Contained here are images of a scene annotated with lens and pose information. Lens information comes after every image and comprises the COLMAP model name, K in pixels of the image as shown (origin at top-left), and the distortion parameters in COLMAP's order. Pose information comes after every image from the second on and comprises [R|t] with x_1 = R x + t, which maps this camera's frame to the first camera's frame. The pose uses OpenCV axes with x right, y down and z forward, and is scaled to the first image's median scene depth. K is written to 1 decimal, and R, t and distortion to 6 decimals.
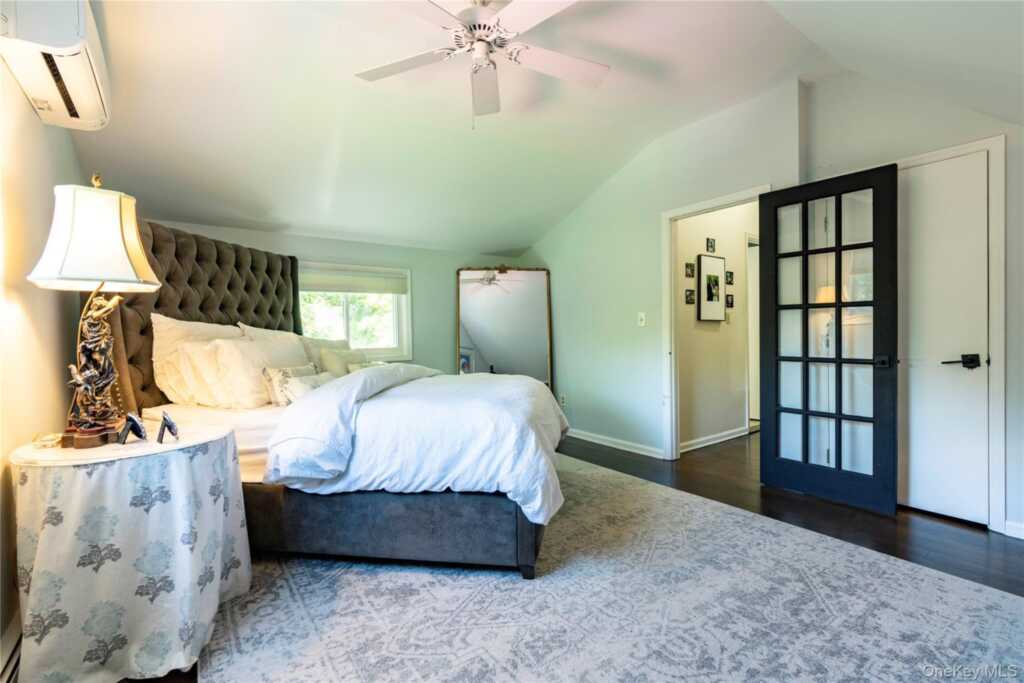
lens RADIAL K [[468.8, 0, 512.9], [0, 468.8, 339.1], [0, 0, 1]] dist [-0.012988, 0.002206]
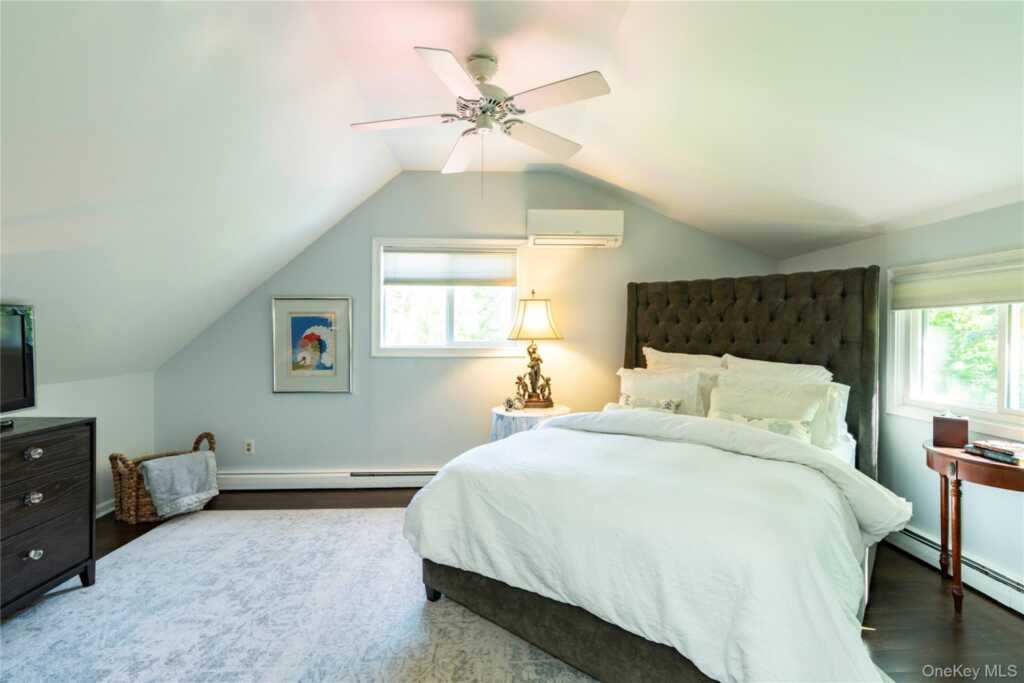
lens RADIAL K [[468.8, 0, 513.8], [0, 468.8, 337.2], [0, 0, 1]] dist [-0.012988, 0.002206]
pose [[-0.559583, 0.023944, -0.828429, 0.944487], [-0.010800, 0.999287, 0.036177, -0.180029], [0.828704, 0.029191, -0.558925, 1.990620]]
